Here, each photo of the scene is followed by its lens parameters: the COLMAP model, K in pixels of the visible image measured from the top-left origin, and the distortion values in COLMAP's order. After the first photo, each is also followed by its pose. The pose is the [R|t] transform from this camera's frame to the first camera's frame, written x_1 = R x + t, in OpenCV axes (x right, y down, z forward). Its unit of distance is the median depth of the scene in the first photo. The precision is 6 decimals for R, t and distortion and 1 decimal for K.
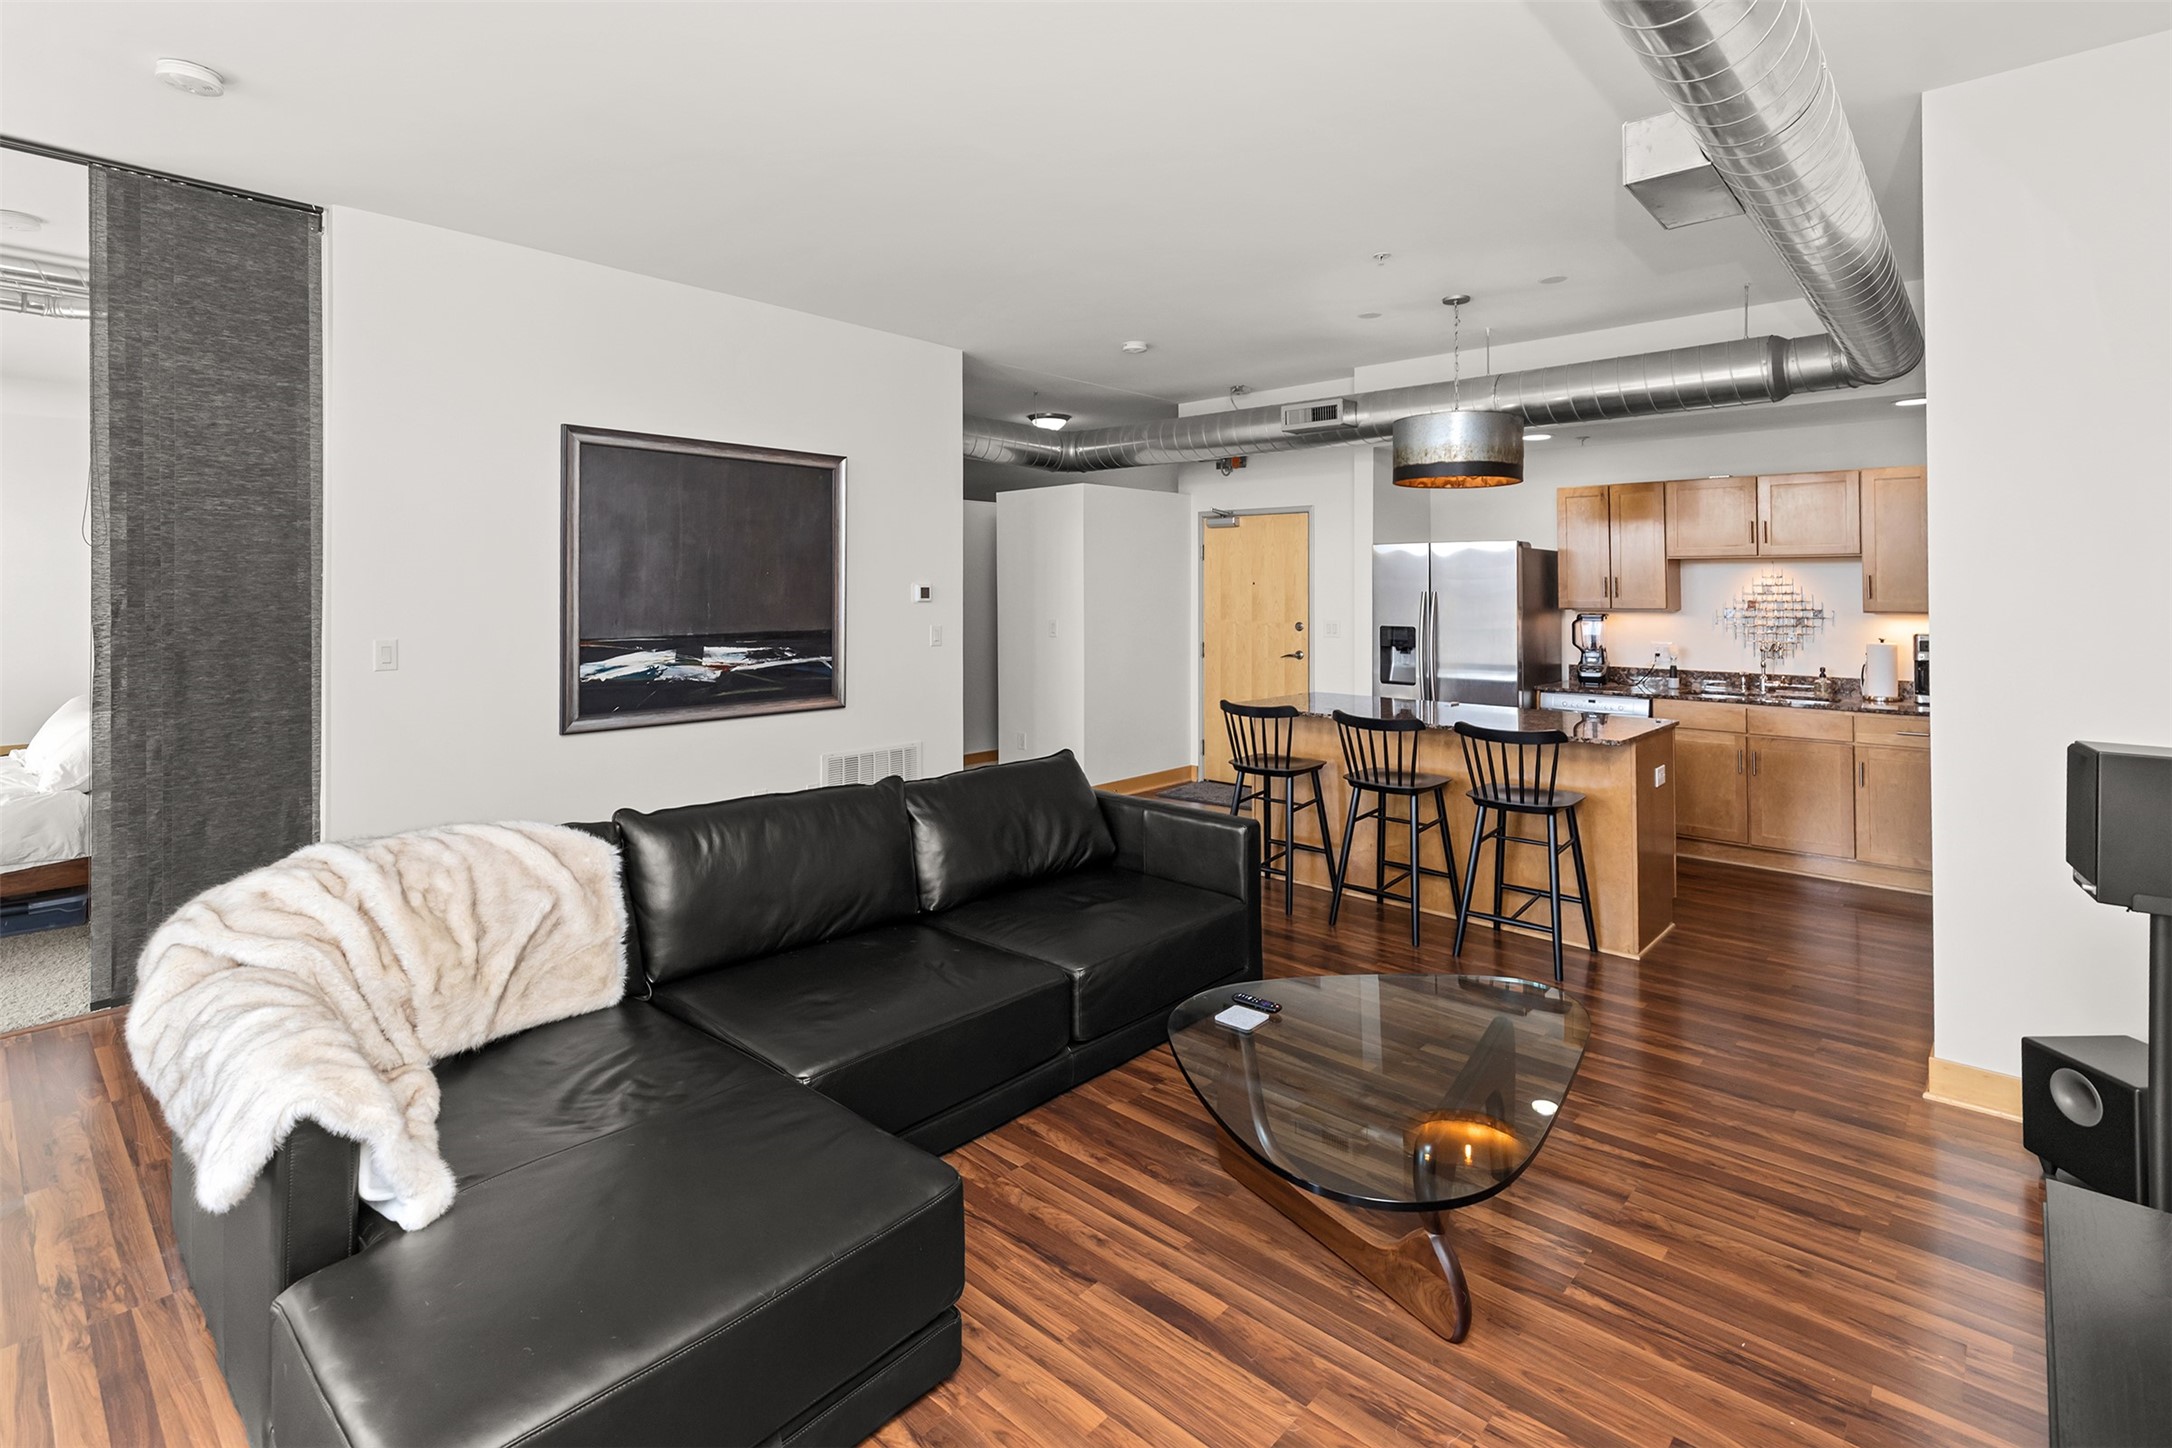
lens RADIAL K [[1016.1, 0, 1081.6], [0, 1016.1, 585.2], [0, 0, 1]] dist [-0.002290, -0.000685]
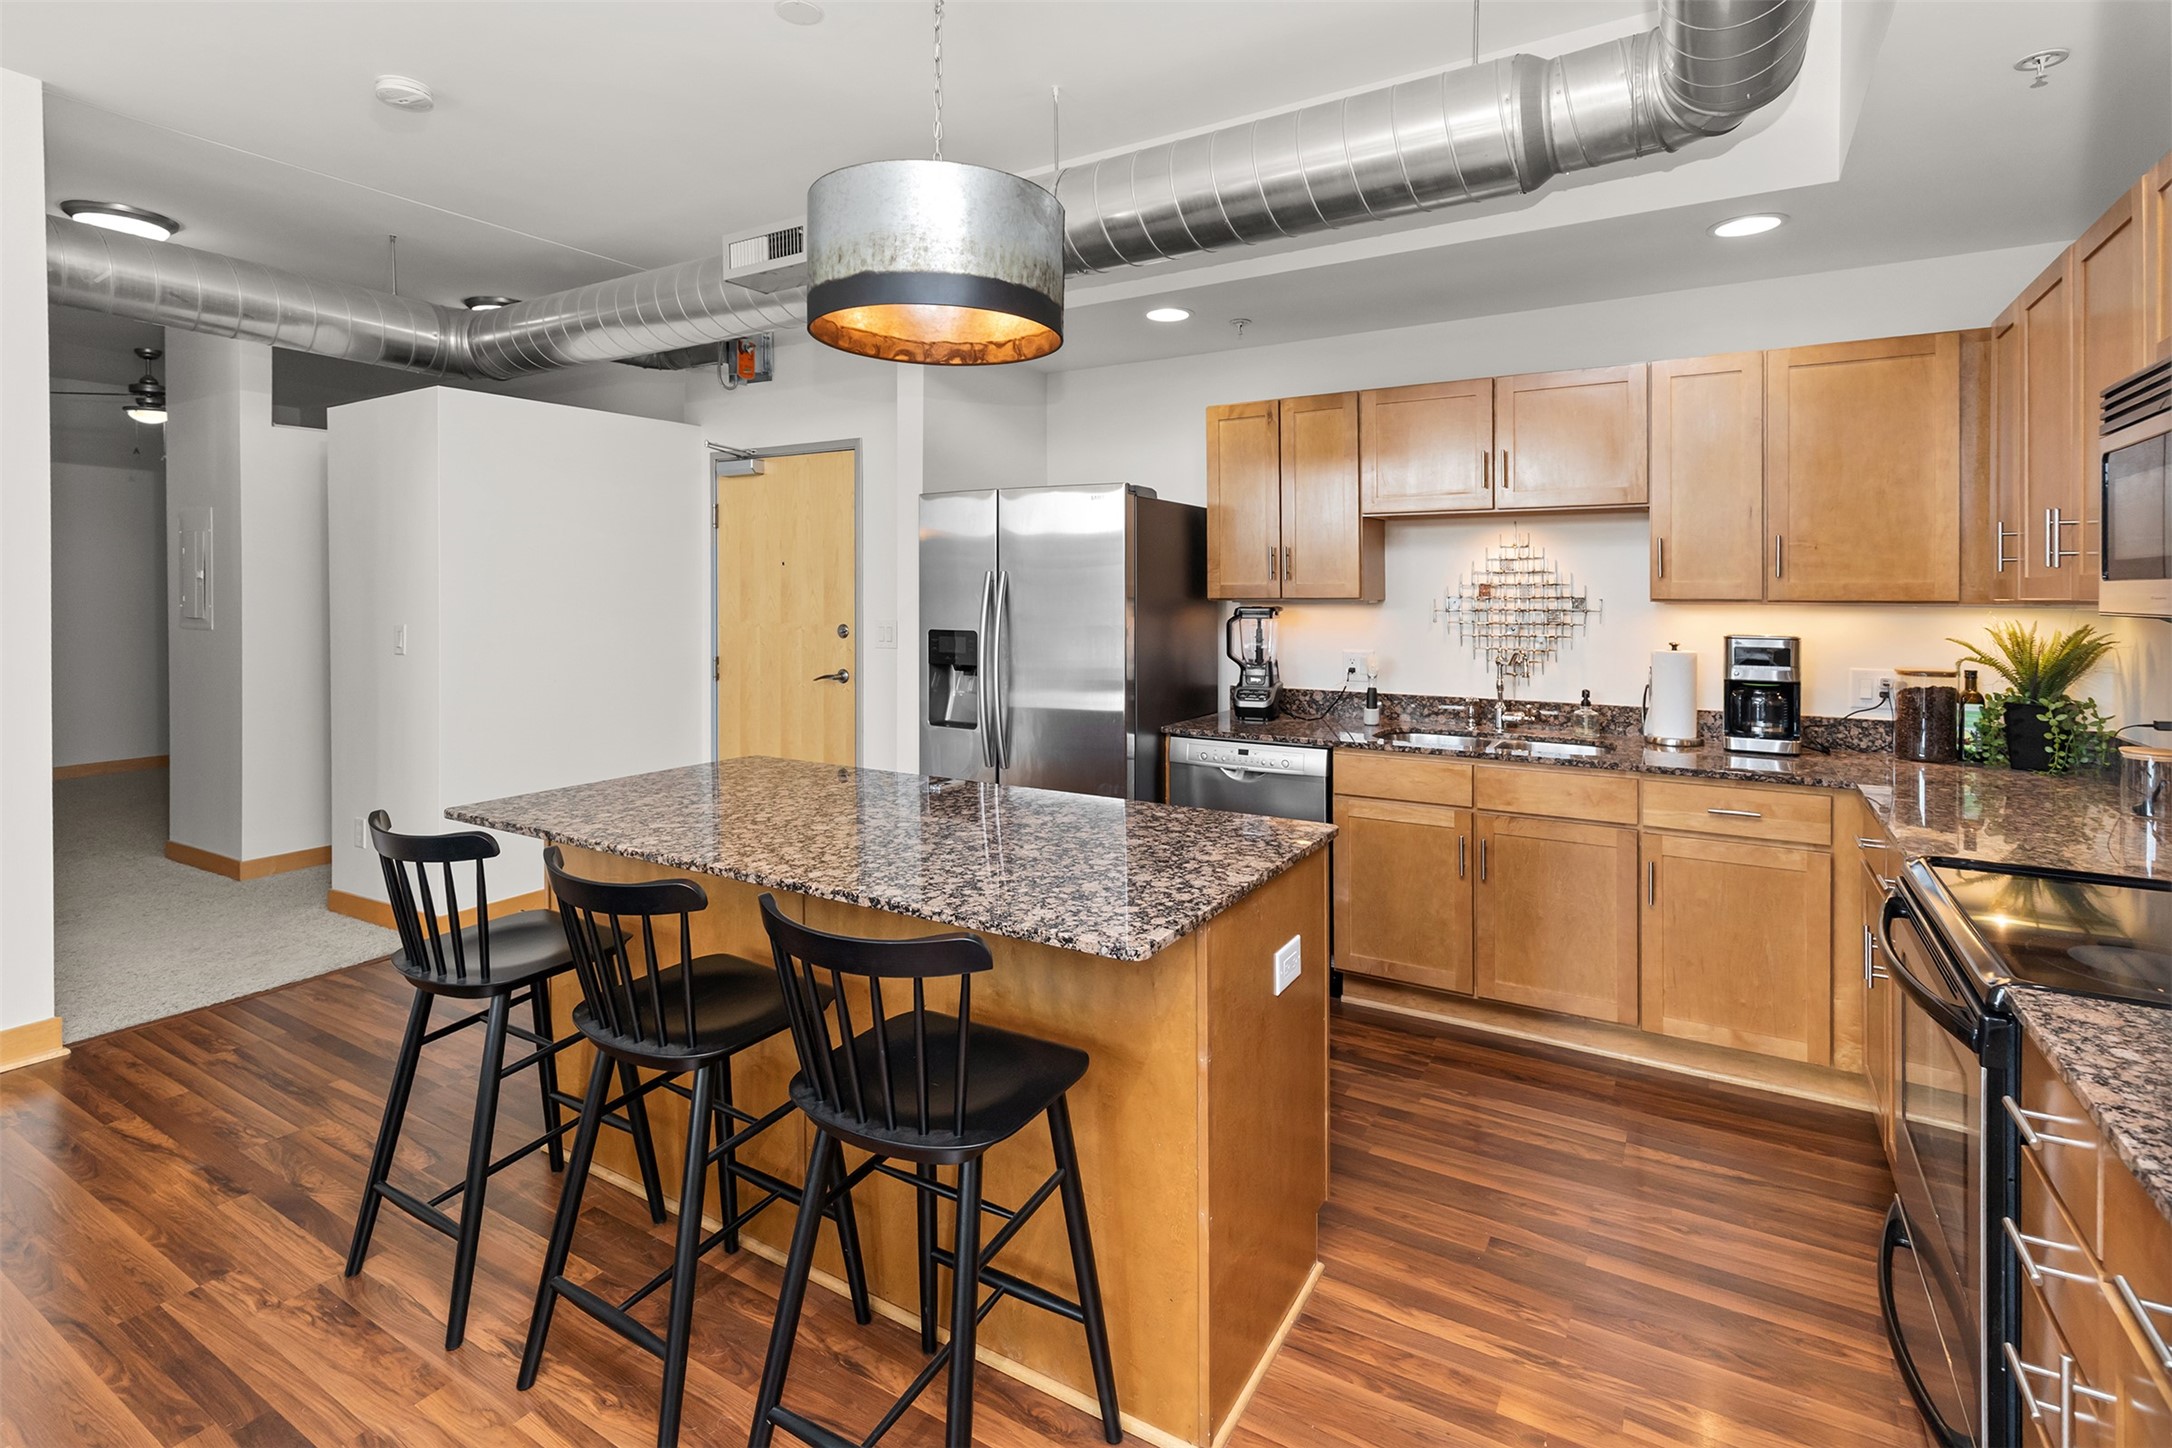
lens RADIAL K [[1015.1, 0, 1088.9], [0, 1015.1, 619.7], [0, 0, 1]] dist [0.003211, 0.000141]
pose [[0.979478, -0.010087, 0.201298, 0.292593], [0.002788, 0.999329, 0.036513, 0.013621], [-0.201532, -0.035202, 0.978849, 0.431859]]
